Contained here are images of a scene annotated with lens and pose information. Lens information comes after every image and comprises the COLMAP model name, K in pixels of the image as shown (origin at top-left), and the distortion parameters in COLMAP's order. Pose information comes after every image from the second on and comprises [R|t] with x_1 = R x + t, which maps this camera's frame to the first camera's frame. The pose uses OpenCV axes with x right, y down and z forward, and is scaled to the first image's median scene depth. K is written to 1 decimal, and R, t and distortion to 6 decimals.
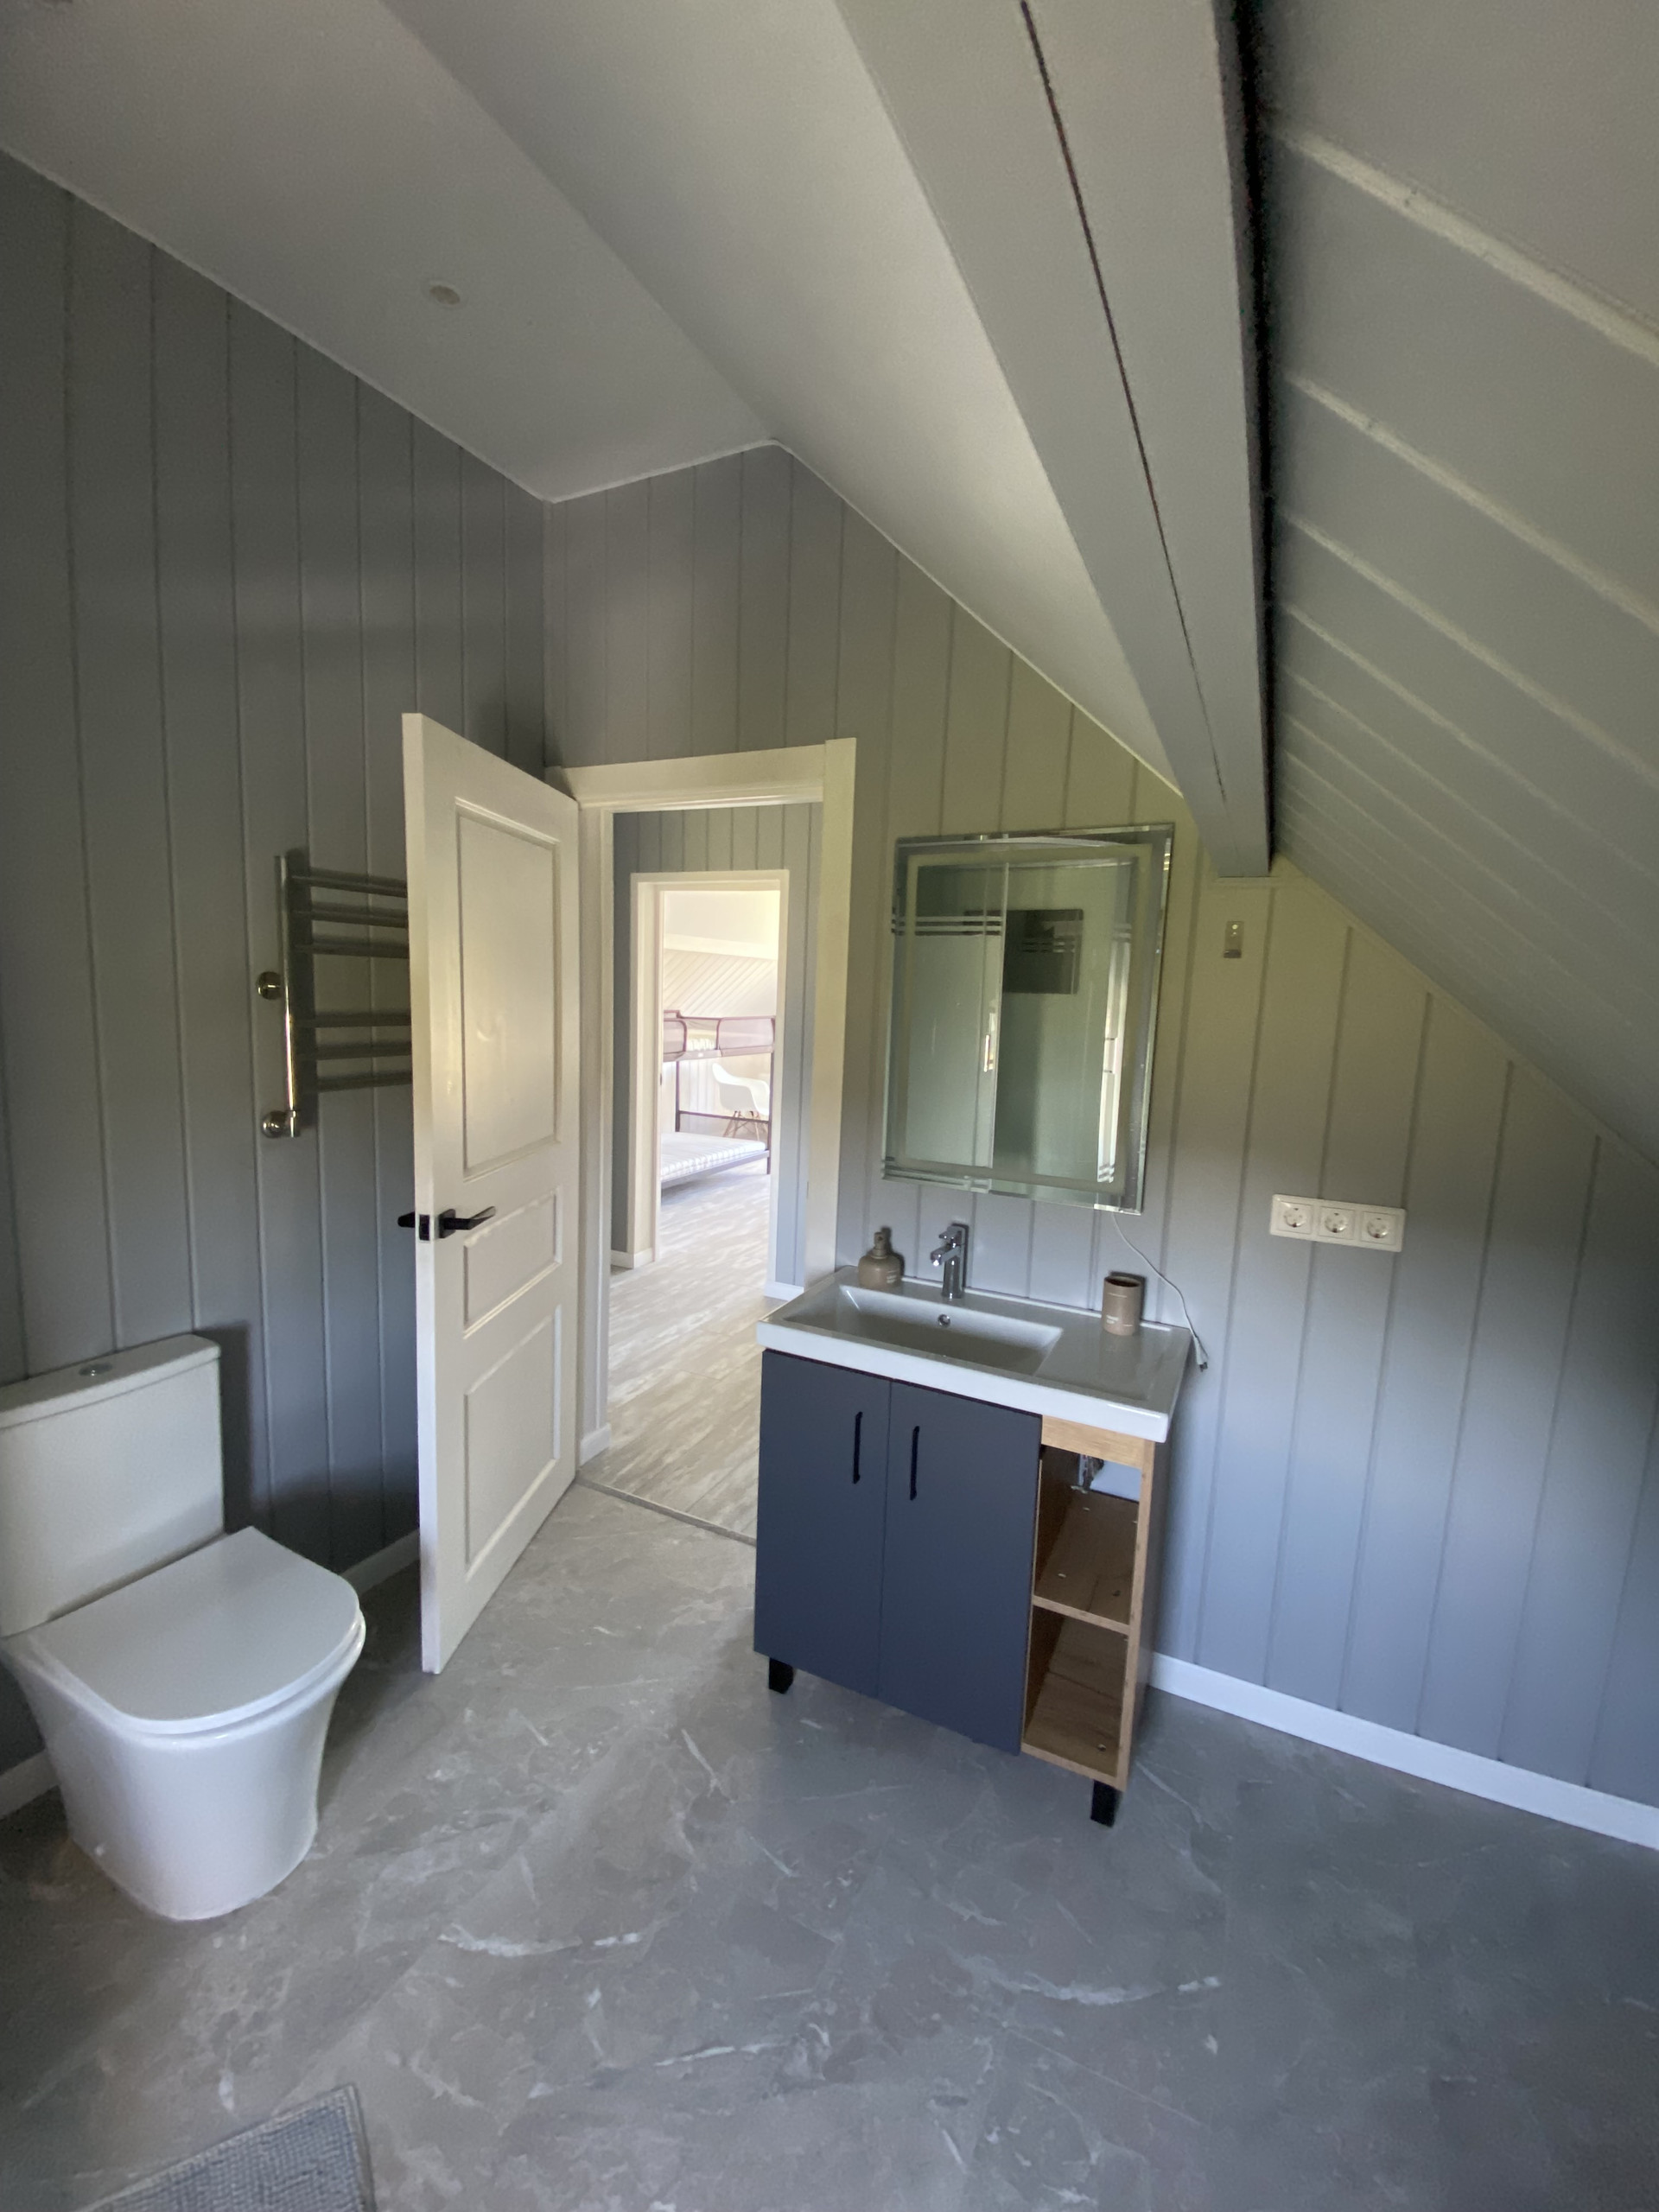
lens RADIAL K [[900.4, 0, 820.3], [0, 900.4, 1106.5], [0, 0, 1]] dist [0.009541, -0.015243]
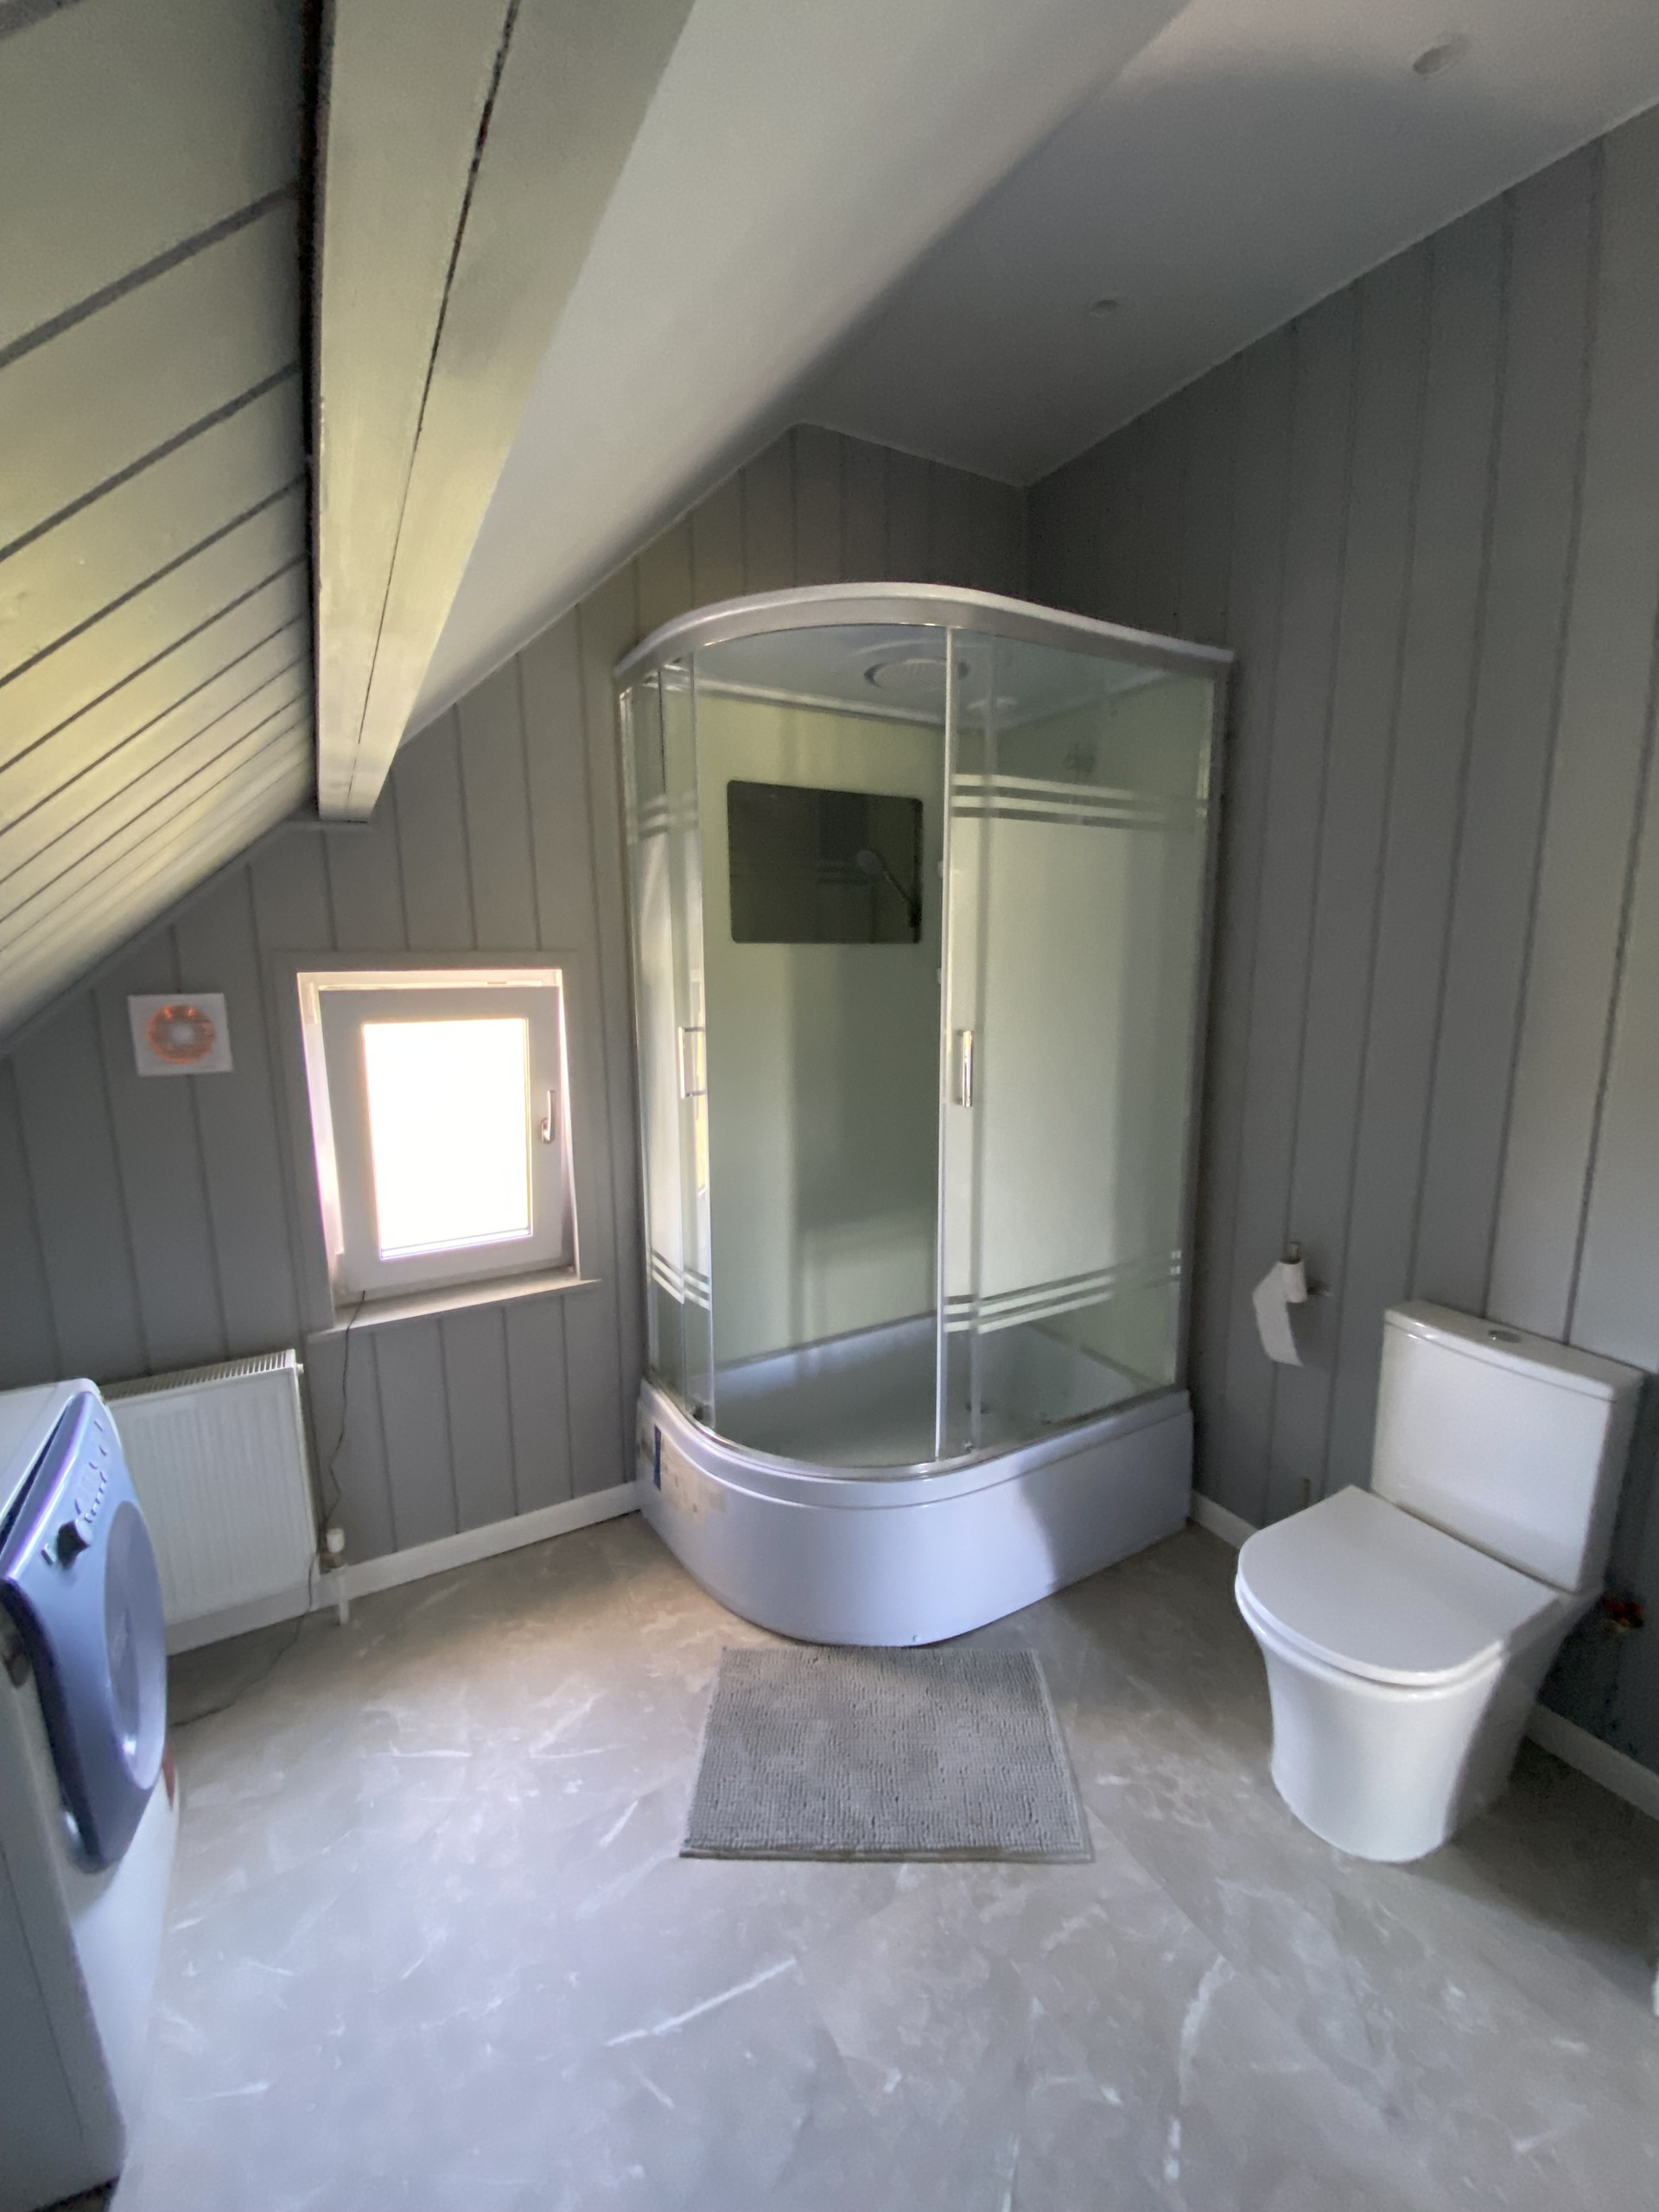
lens RADIAL K [[900.4, 0, 839.2], [0, 900.4, 1107.1], [0, 0, 1]] dist [0.009541, -0.015243]
pose [[-0.553621, 0.118652, -0.824272, 0.505688], [-0.116475, 0.969036, 0.217721, -0.112498], [0.824583, 0.216542, -0.522659, 1.027035]]
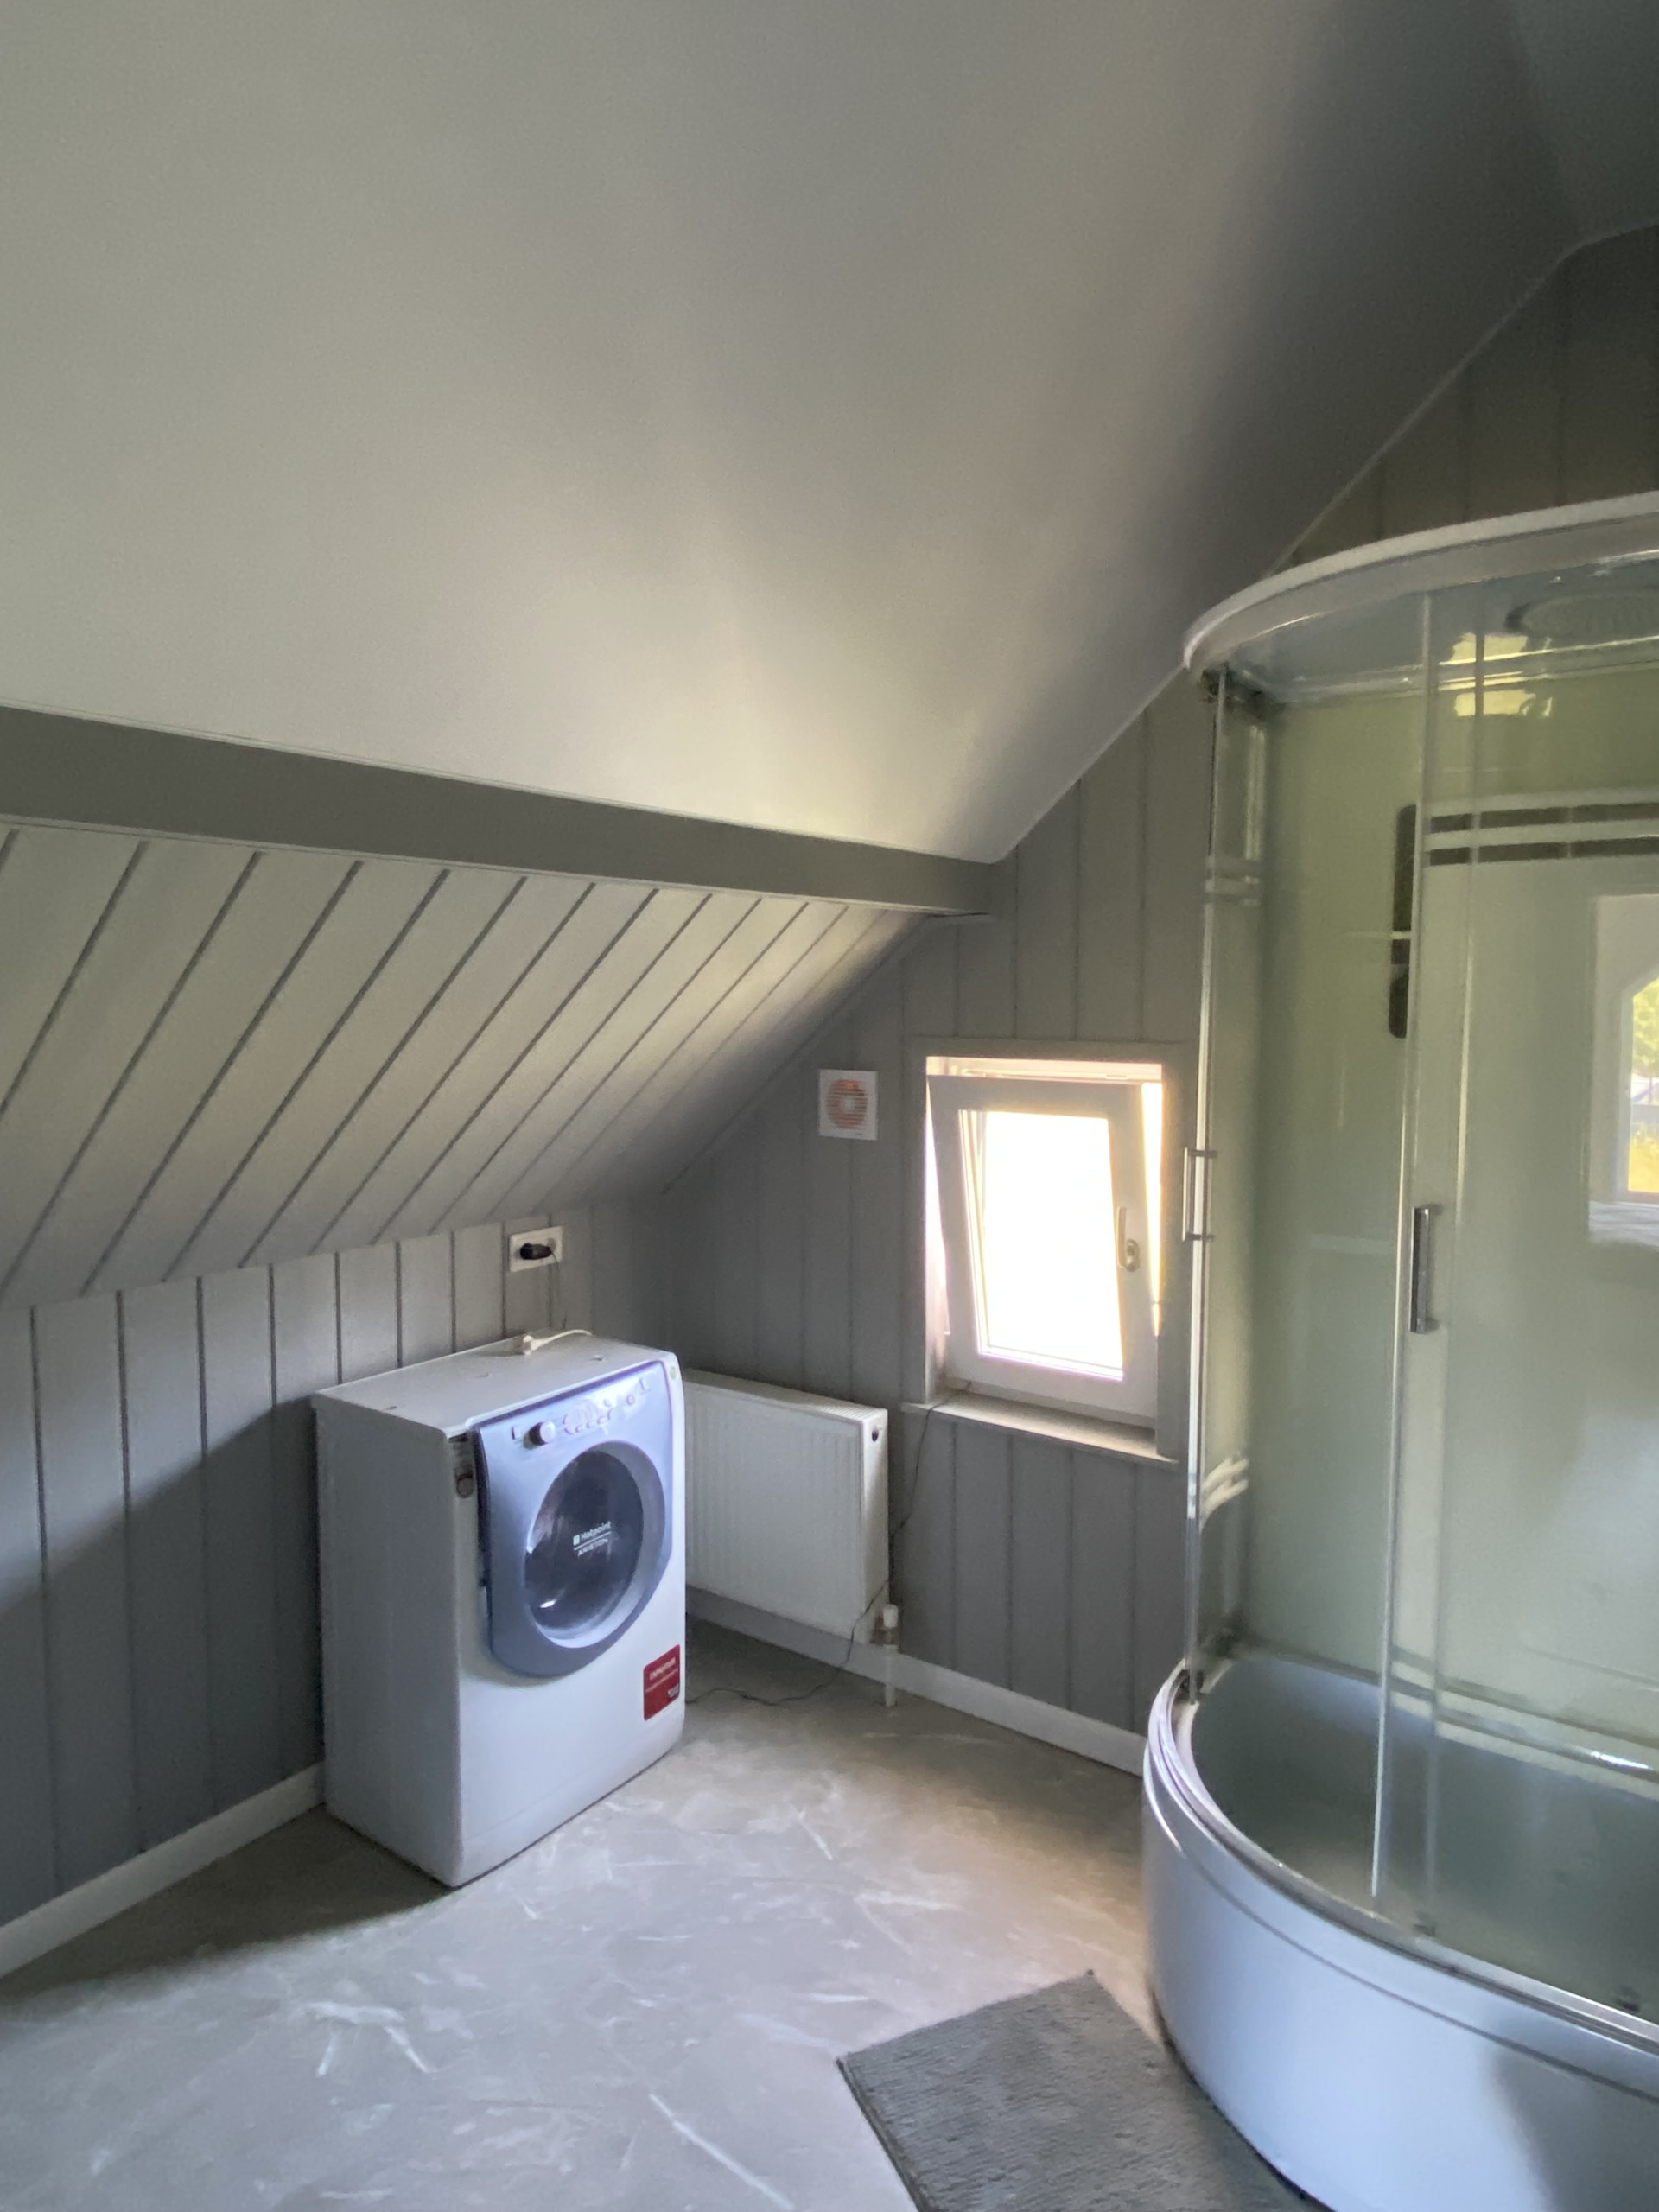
lens RADIAL K [[1370.0, 0, 826.3], [0, 1370.0, 1090.7], [0, 0, 1]] dist [0.007355, -0.010944]
pose [[-0.987452, -0.042537, 0.152082, -0.374520], [-0.010601, 0.978722, 0.204917, -0.308418], [-0.157563, 0.200734, -0.966892, 1.740831]]
